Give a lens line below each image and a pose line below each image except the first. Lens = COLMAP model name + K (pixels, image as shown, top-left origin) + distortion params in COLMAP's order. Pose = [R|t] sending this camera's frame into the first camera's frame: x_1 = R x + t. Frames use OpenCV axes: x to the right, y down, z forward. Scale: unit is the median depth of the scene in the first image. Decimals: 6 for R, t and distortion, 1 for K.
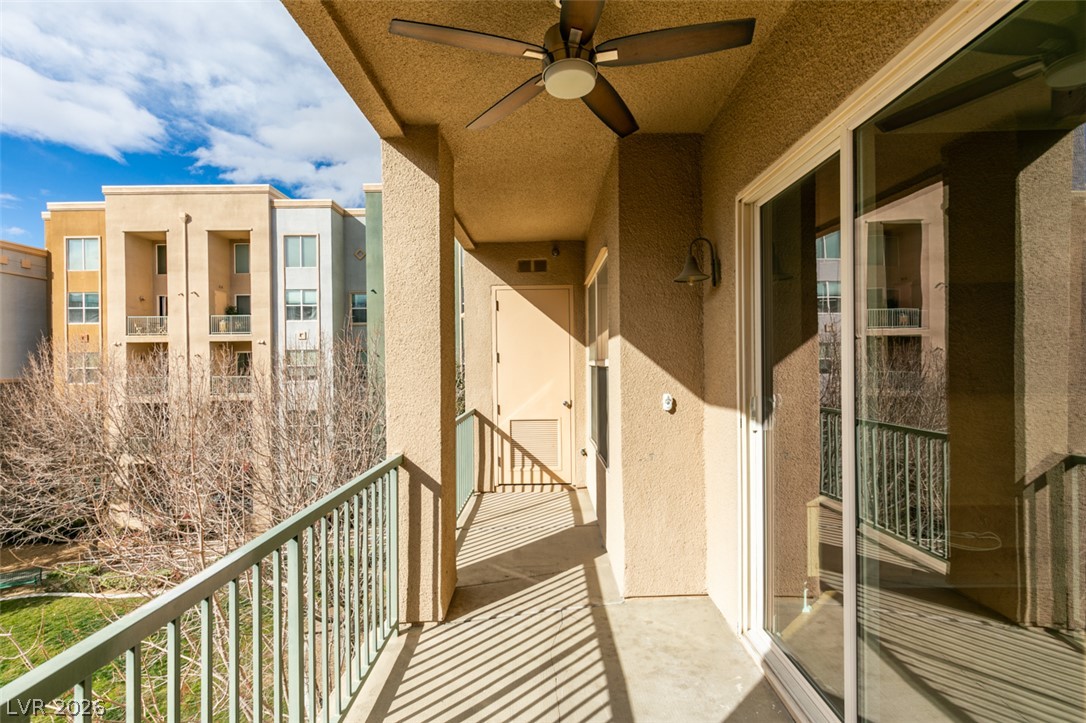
lens RADIAL K [[488.2, 0, 558.9], [0, 488.2, 363.3], [0, 0, 1]] dist [-0.000571, 0.000526]
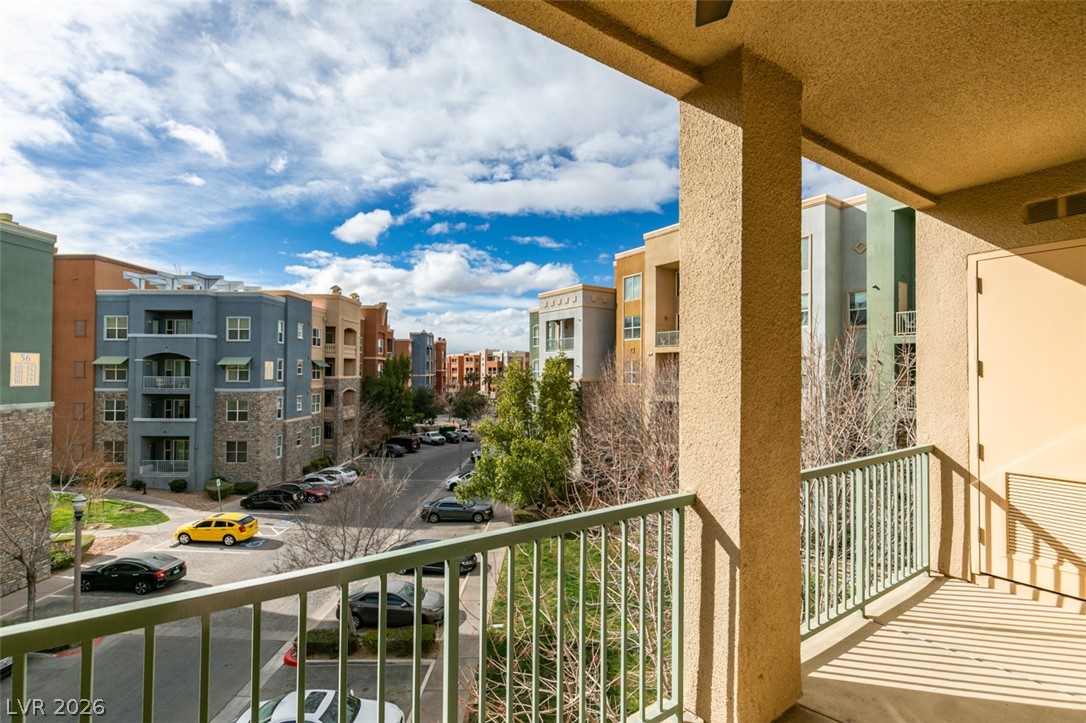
lens RADIAL K [[488.2, 0, 545.1], [0, 488.2, 362.9], [0, 0, 1]] dist [-0.000571, 0.000526]
pose [[0.533188, 0.001339, -0.845996, 0.106232], [-0.013824, 0.999879, -0.007130, -0.006545], [0.845884, 0.015497, 0.533142, 0.194547]]
